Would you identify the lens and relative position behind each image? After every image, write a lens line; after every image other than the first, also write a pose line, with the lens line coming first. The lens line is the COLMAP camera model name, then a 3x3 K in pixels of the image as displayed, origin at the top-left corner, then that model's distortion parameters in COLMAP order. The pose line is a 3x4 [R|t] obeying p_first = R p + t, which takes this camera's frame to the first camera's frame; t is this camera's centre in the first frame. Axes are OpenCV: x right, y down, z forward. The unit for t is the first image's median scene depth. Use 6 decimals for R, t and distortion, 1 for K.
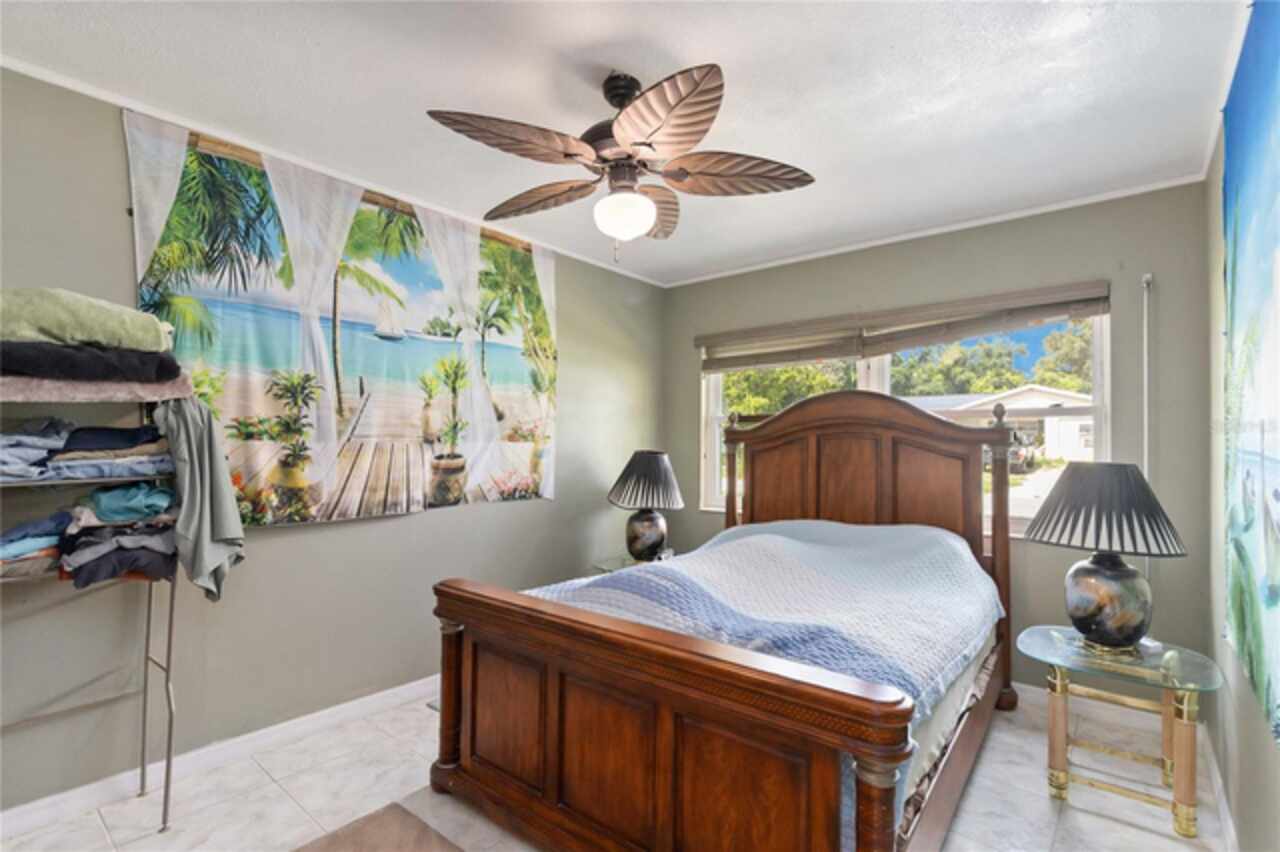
lens RADIAL K [[593.4, 0, 638.9], [0, 593.4, 428.0], [0, 0, 1]] dist [0.004626, 0.000191]
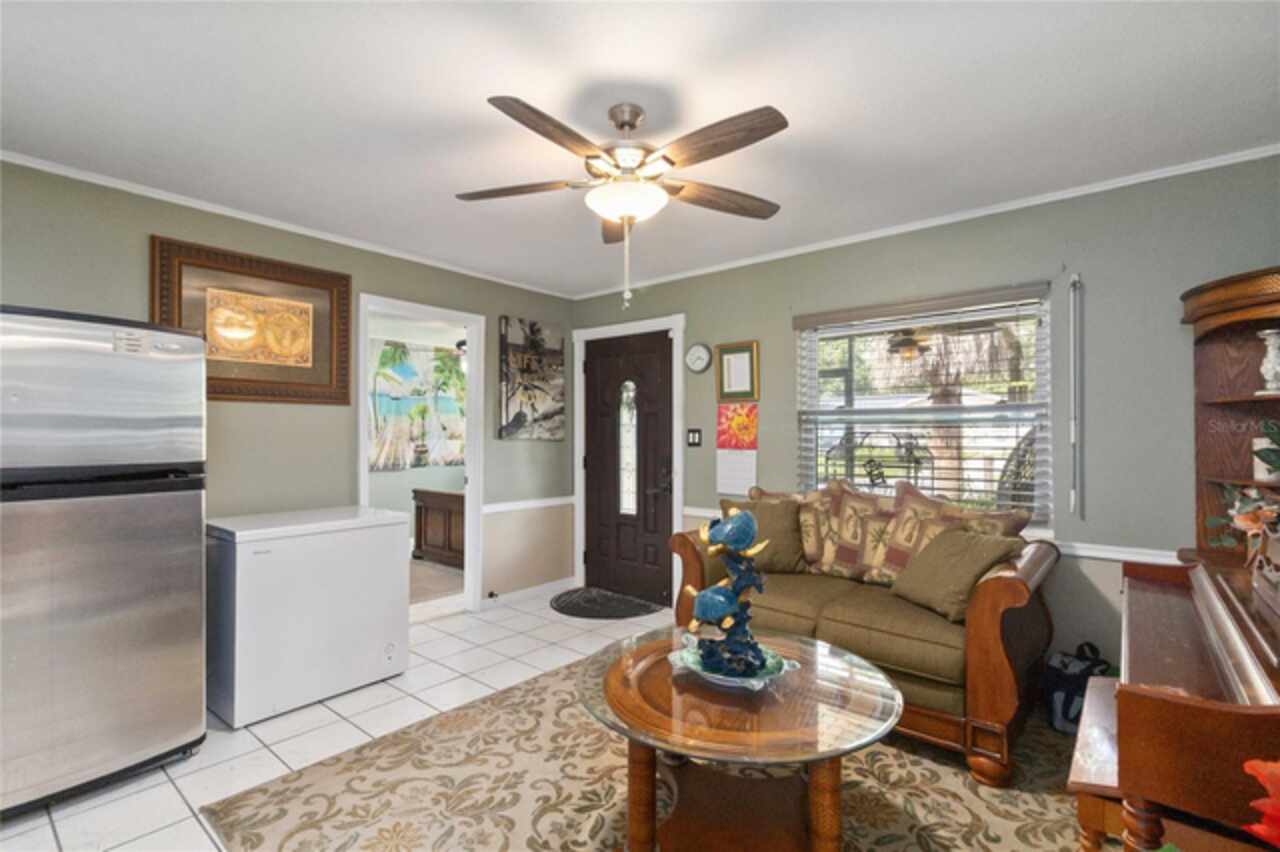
lens RADIAL K [[593.4, 0, 640.2], [0, 593.4, 428.3], [0, 0, 1]] dist [0.004626, 0.000191]
pose [[0.999985, -0.005445, -0.001130, 0.557663], [0.005454, 0.999952, 0.008180, -0.037812], [0.001086, -0.008186, 0.999966, -1.368597]]
